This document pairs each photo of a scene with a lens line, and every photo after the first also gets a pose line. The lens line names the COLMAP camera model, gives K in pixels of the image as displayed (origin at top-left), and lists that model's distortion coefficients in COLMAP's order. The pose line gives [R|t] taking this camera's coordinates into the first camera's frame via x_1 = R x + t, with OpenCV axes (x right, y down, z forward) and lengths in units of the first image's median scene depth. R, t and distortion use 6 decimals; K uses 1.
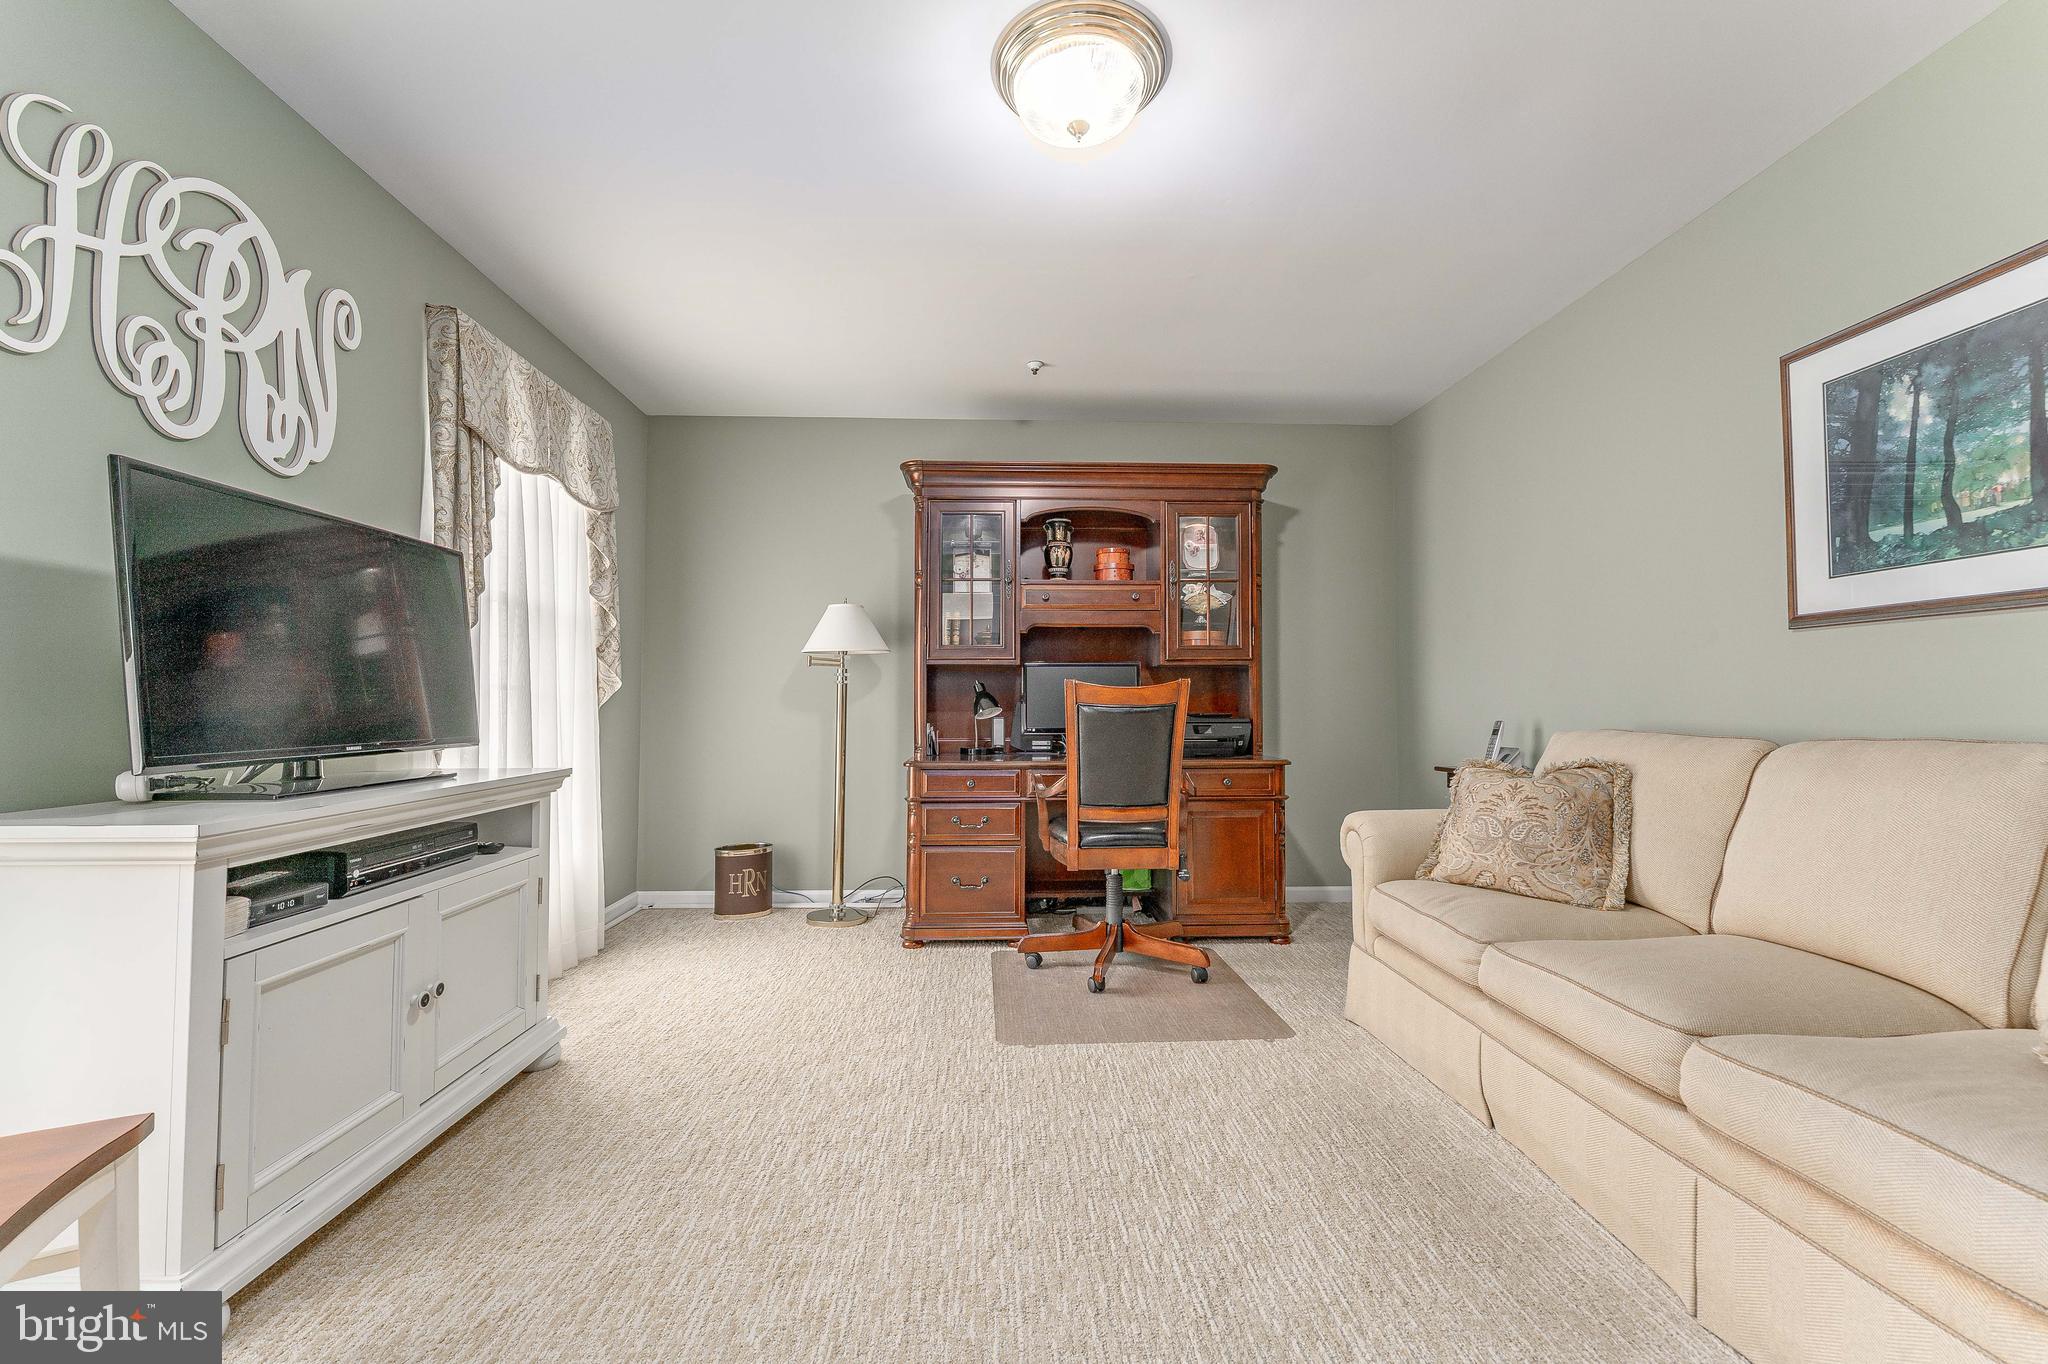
lens RADIAL K [[831.5, 0, 1024.0], [0, 831.5, 682.0], [0, 0, 1]] dist [0.000373, -0.000220]
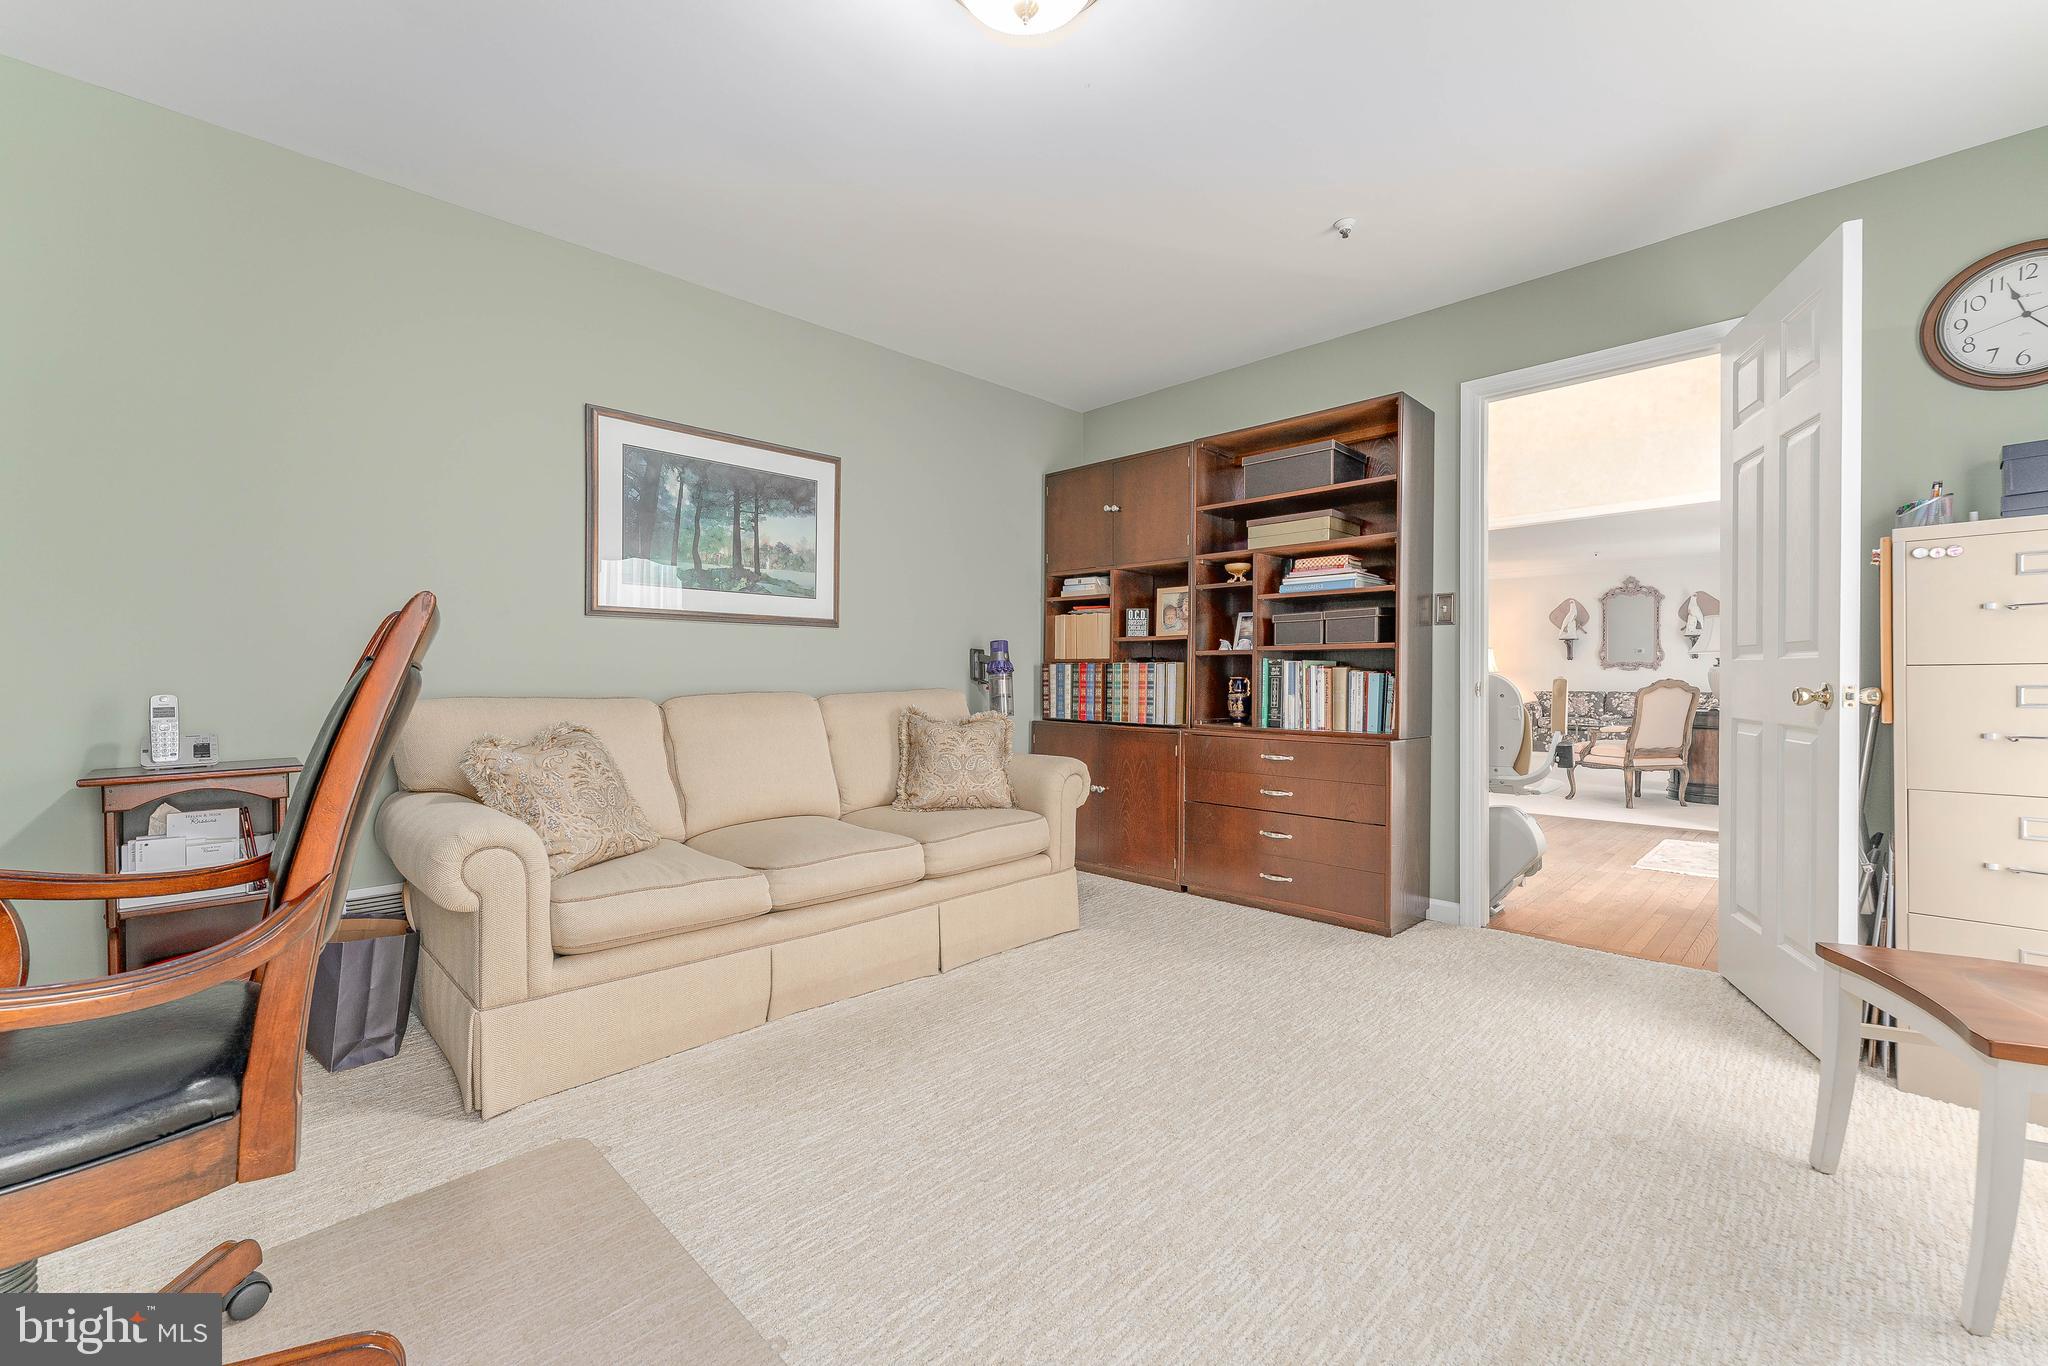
lens RADIAL K [[831.5, 0, 1024.0], [0, 831.5, 683.0], [0, 0, 1]] dist [0.000373, -0.000220]
pose [[-0.664372, -0.004290, 0.747390, -0.597218], [-0.023494, 0.999609, -0.015147, 0.054687], [-0.747033, -0.027623, -0.664213, 1.578687]]
